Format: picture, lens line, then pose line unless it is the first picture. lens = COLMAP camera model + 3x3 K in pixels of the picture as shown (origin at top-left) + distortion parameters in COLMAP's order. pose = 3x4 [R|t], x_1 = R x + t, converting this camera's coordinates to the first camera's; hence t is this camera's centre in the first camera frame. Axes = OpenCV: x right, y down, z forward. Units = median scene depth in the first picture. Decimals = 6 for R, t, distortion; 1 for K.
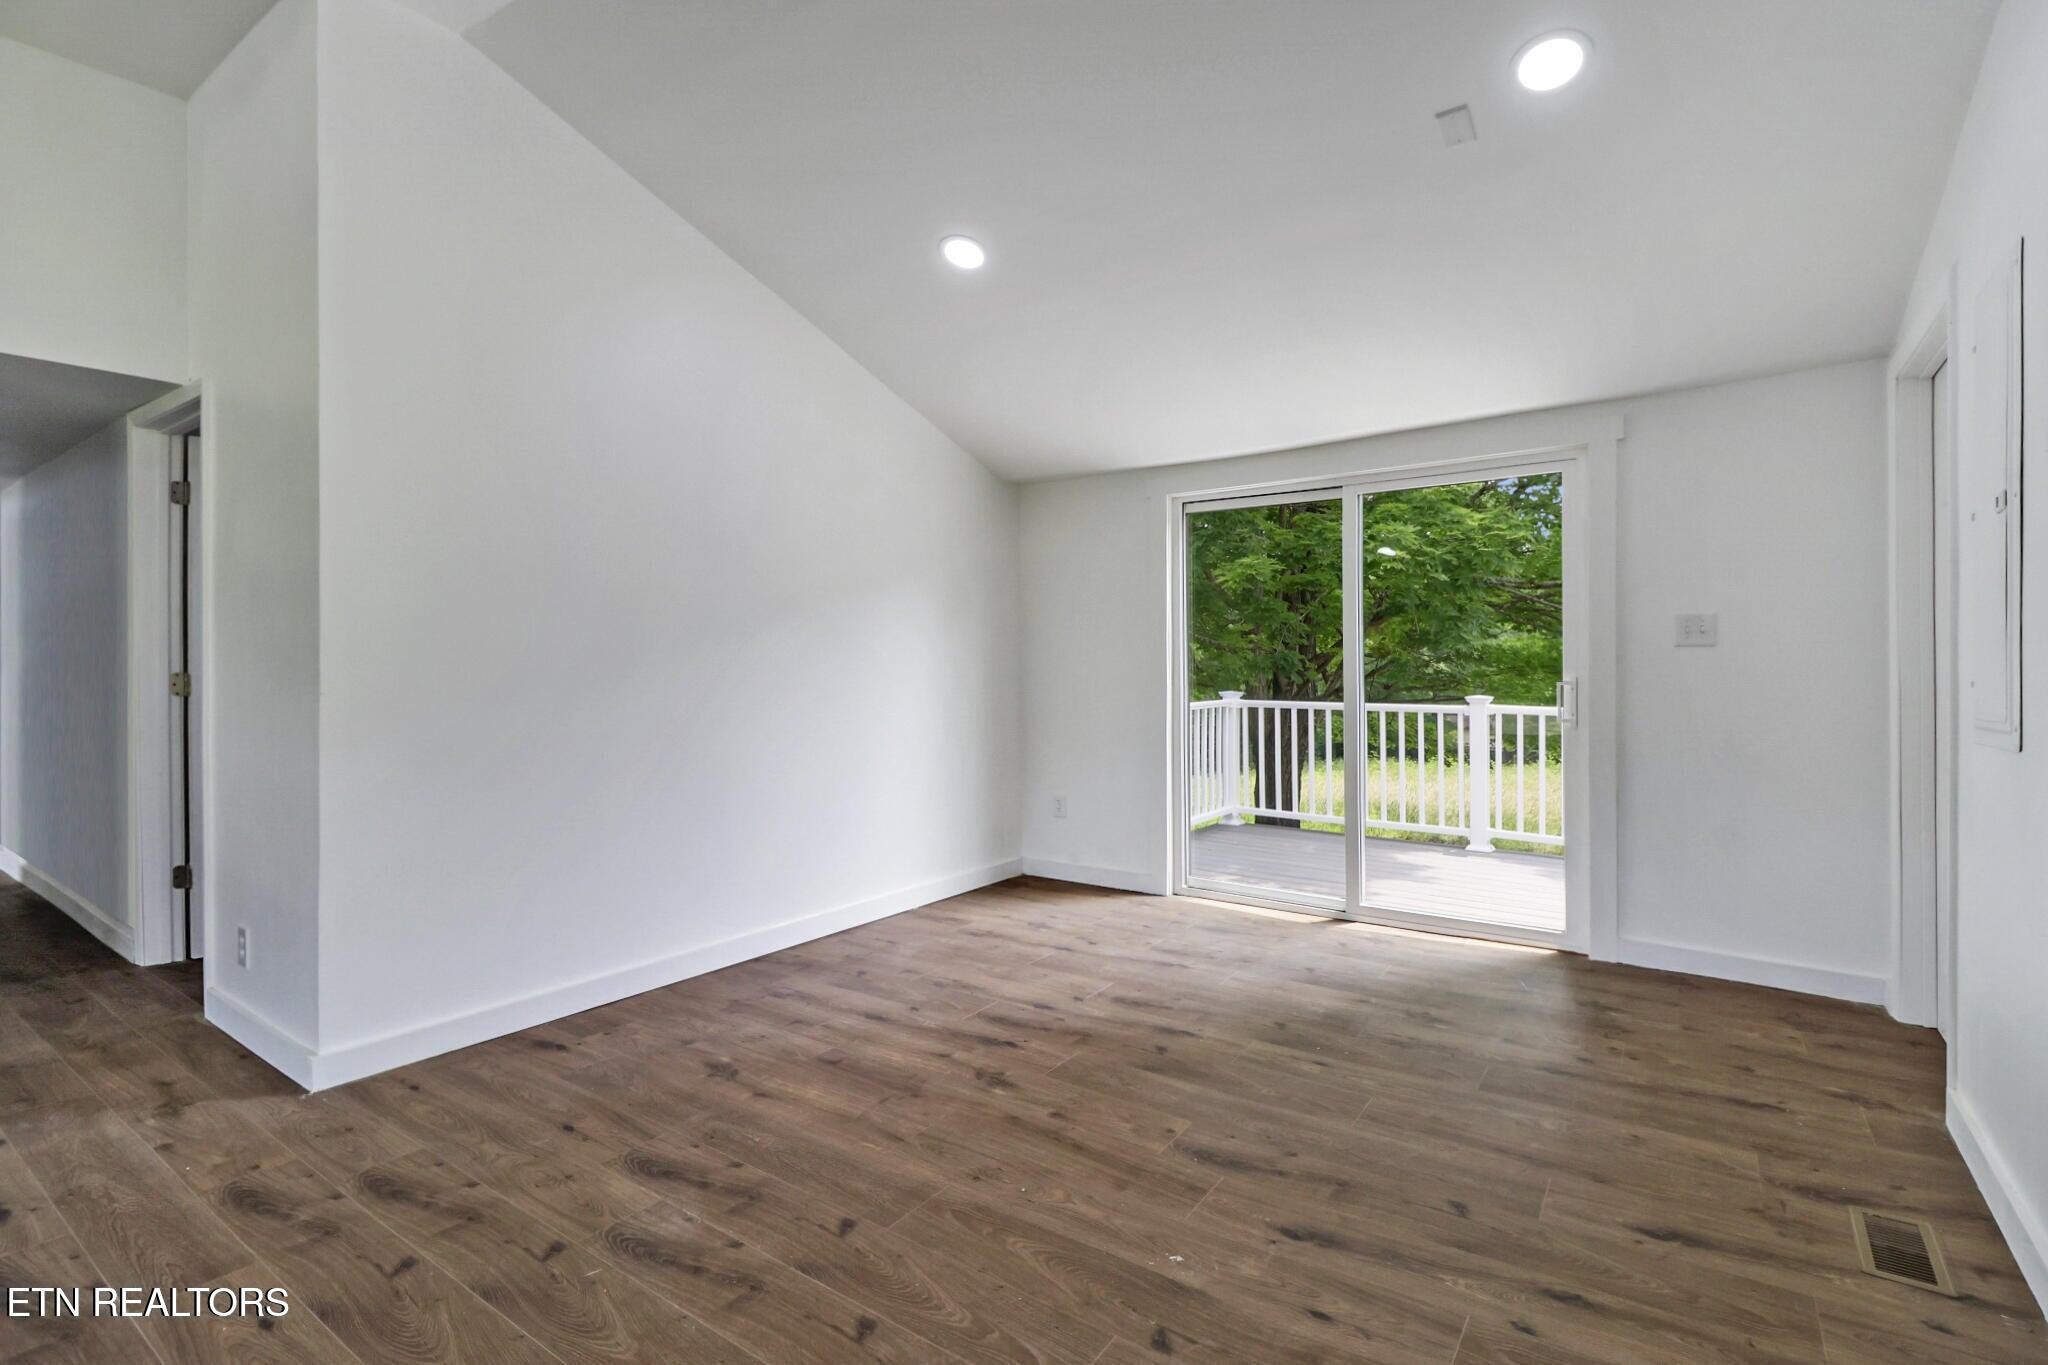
lens RADIAL K [[959.6, 0, 1016.0], [0, 959.6, 660.9], [0, 0, 1]] dist [0.001655, -0.005180]
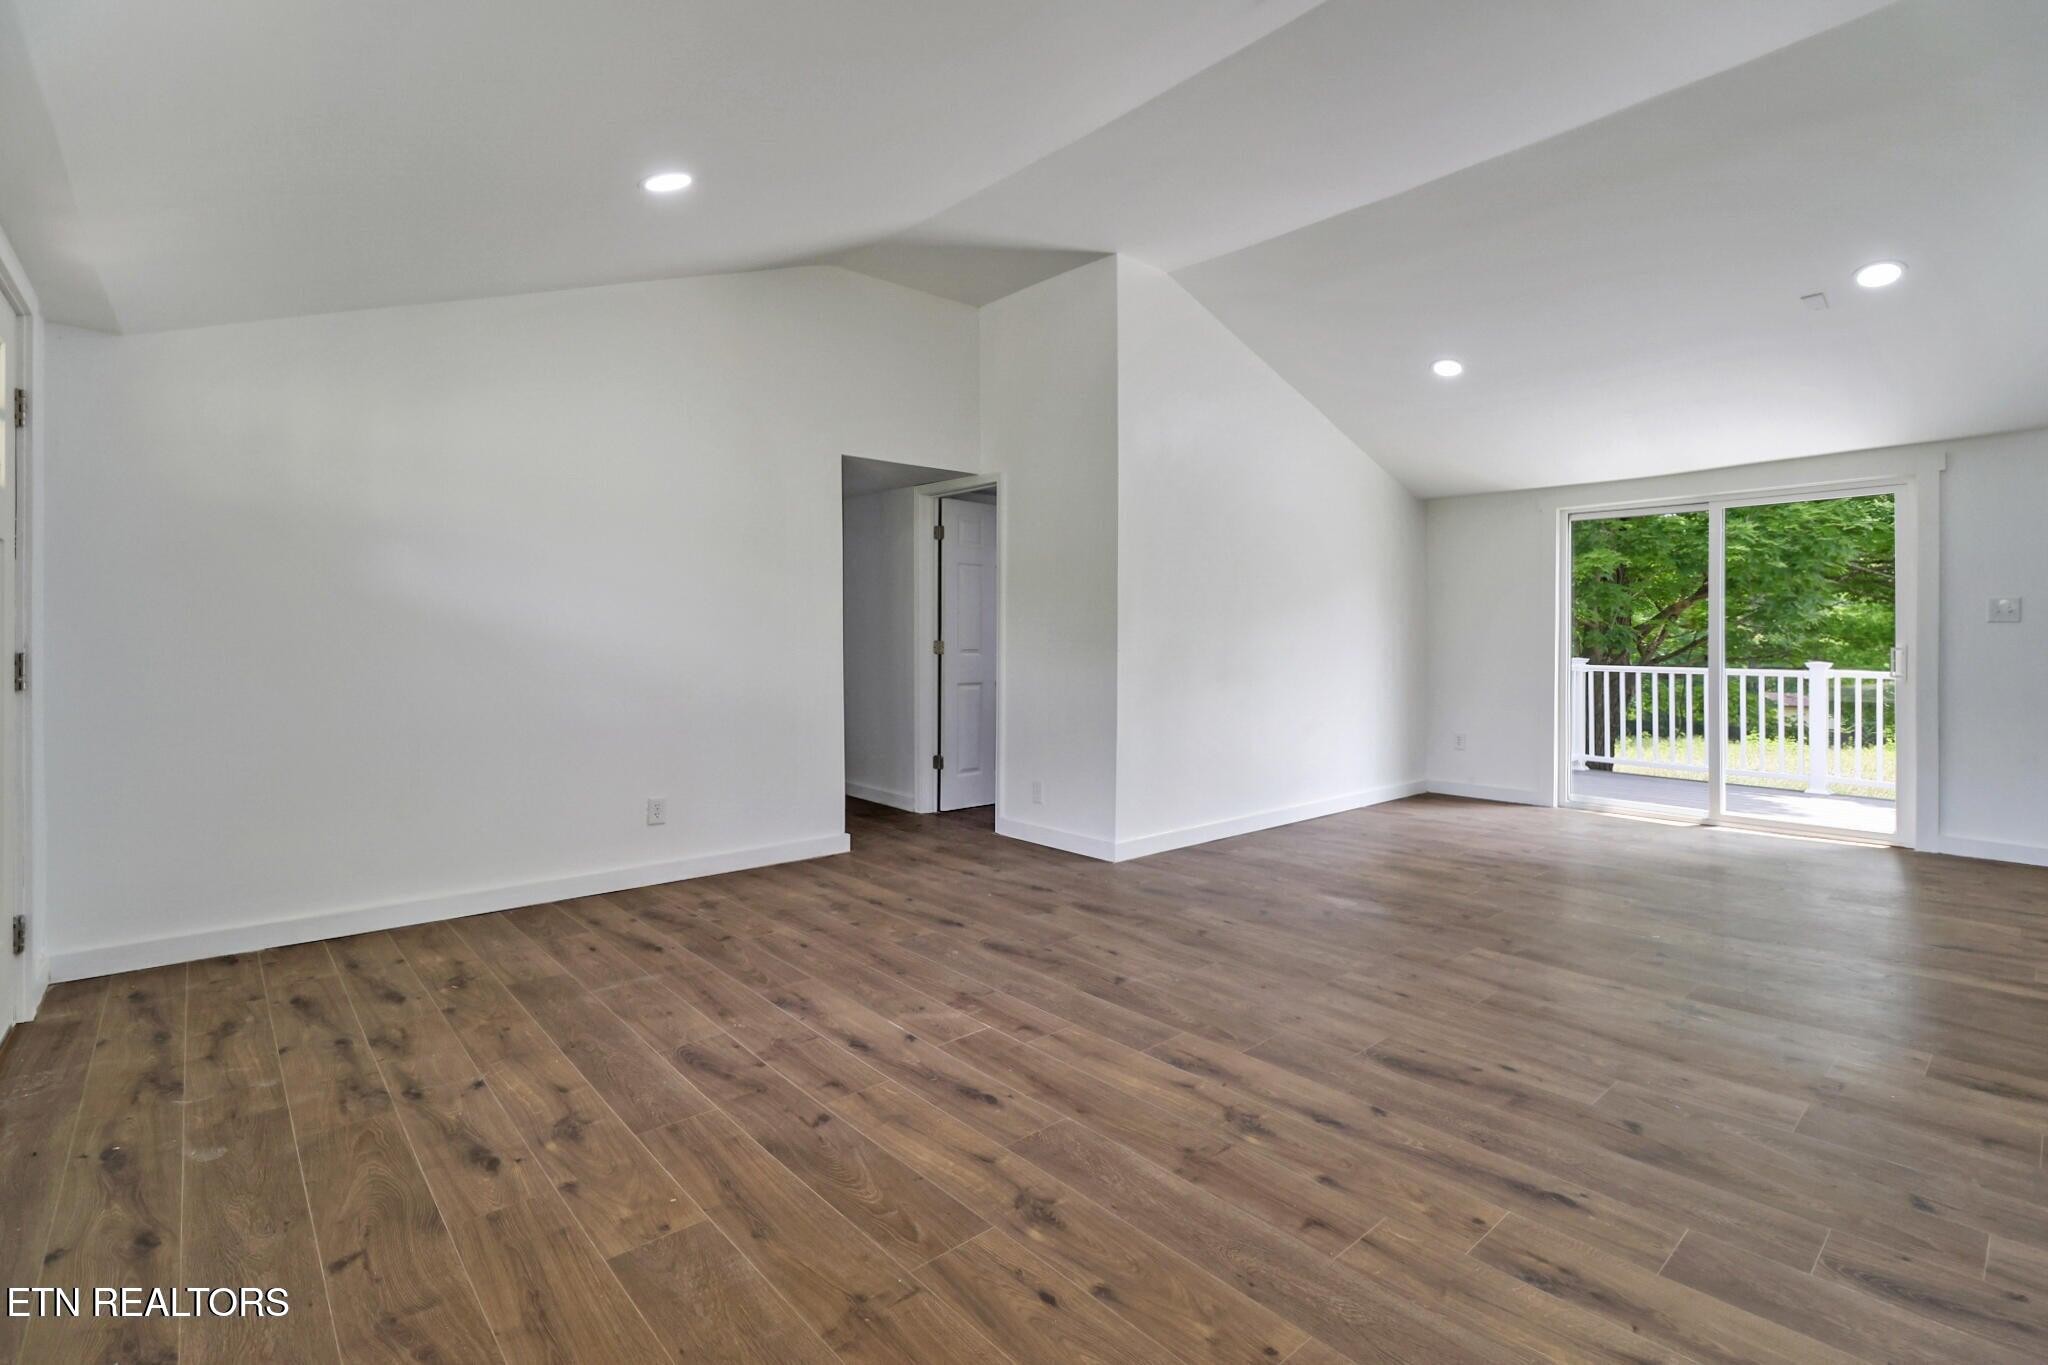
lens RADIAL K [[959.6, 0, 1054.3], [0, 959.6, 643.9], [0, 0, 1]] dist [0.001655, -0.005180]
pose [[0.977224, 0.001492, -0.212207, -0.349528], [0.000910, 0.999937, 0.011222, -0.000669], [0.212210, -0.011159, 0.977160, -0.662412]]
